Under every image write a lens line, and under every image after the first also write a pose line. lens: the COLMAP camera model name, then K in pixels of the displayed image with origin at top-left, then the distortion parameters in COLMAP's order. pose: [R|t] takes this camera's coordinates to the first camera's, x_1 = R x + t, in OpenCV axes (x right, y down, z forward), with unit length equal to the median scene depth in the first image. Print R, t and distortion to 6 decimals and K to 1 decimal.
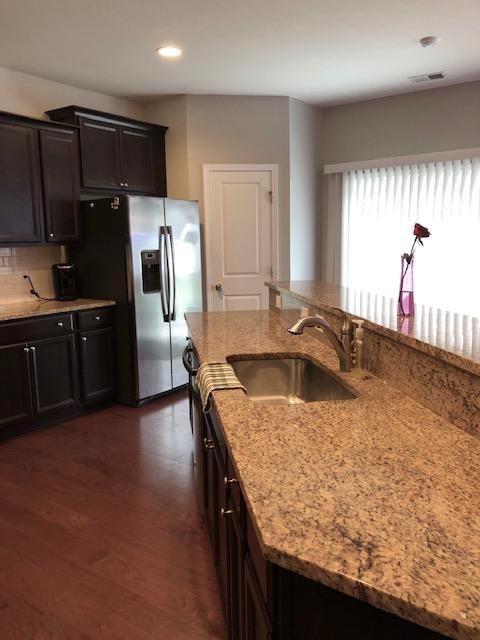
lens RADIAL K [[522.9, 0, 237.8], [0, 522.9, 315.7], [0, 0, 1]] dist [0.048751, -0.054154]
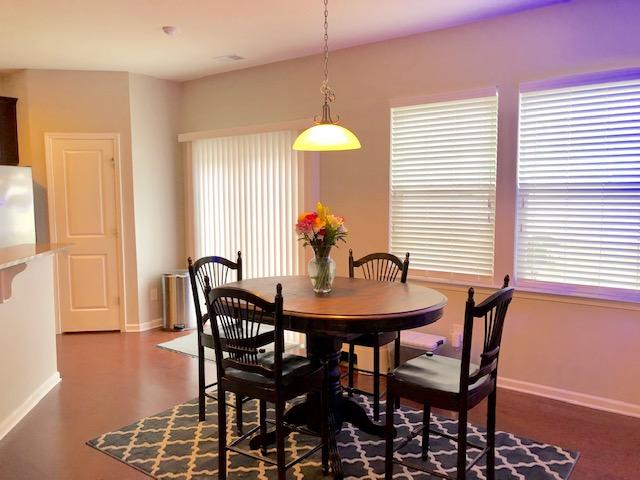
lens RADIAL K [[522.9, 0, 314.3], [0, 522.9, 237.4], [0, 0, 1]] dist [0.048751, -0.054154]
pose [[0.999813, 0.012442, -0.014824, 0.506759], [-0.013409, 0.997663, -0.067003, -0.009894], [0.013956, 0.067190, 0.997643, -0.052553]]
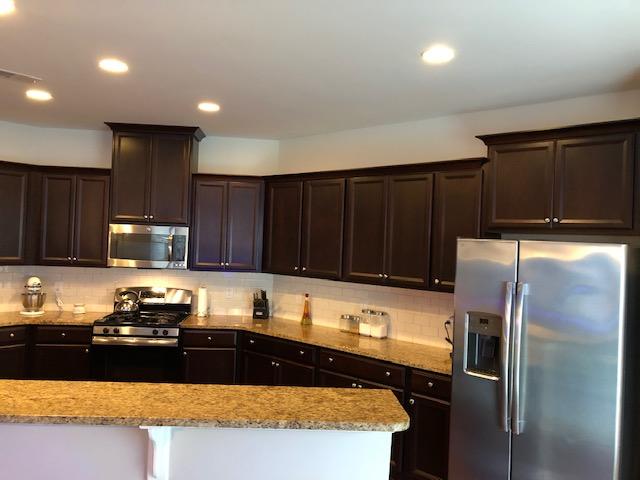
lens RADIAL K [[522.9, 0, 315.6], [0, 522.9, 235.4], [0, 0, 1]] dist [0.048751, -0.054154]
pose [[-0.094083, 0.001489, -0.995563, 0.487535], [-0.184459, 0.982658, 0.018901, -0.175689], [0.978327, 0.185419, -0.092177, 0.722366]]
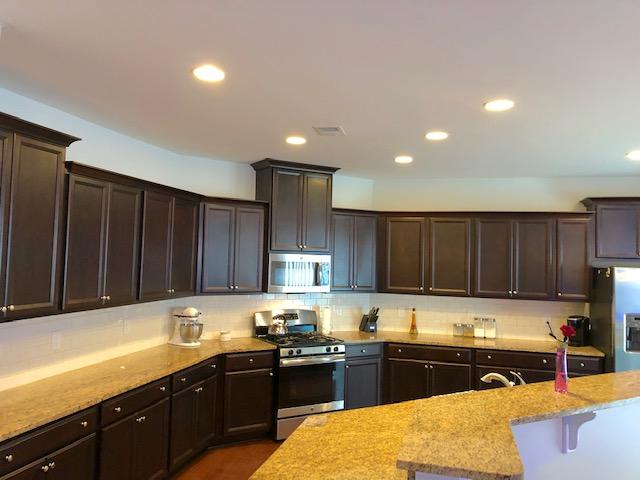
lens RADIAL K [[522.9, 0, 316.9], [0, 522.9, 233.7], [0, 0, 1]] dist [0.048751, -0.054154]
pose [[0.370765, -0.015347, -0.928600, 0.551766], [-0.170877, 0.981667, -0.084450, -0.071619], [0.912872, 0.189987, 0.361345, -0.059443]]
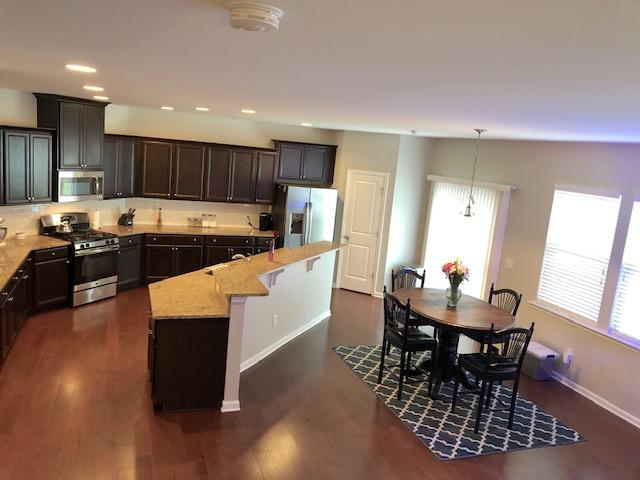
lens RADIAL K [[522.9, 0, 318.8], [0, 522.9, 233.5], [0, 0, 1]] dist [0.048751, -0.054154]
pose [[0.829161, 0.182338, -0.528436, 0.835791], [-0.187023, 0.981317, 0.045152, -0.135091], [0.526796, 0.061391, 0.847772, -0.547396]]
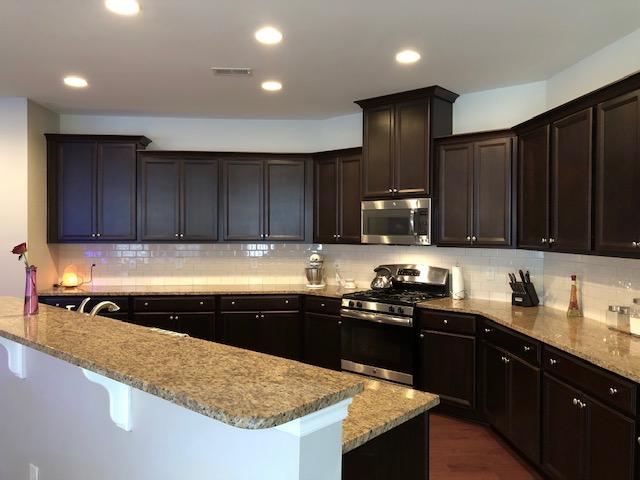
lens RADIAL K [[522.9, 0, 314.9], [0, 522.9, 236.0], [0, 0, 1]] dist [0.048751, -0.054154]
pose [[-0.765470, 0.022519, -0.643078, 0.251272], [-0.086456, 0.986727, 0.137462, -0.170471], [0.637637, 0.160821, -0.753362, 0.958497]]
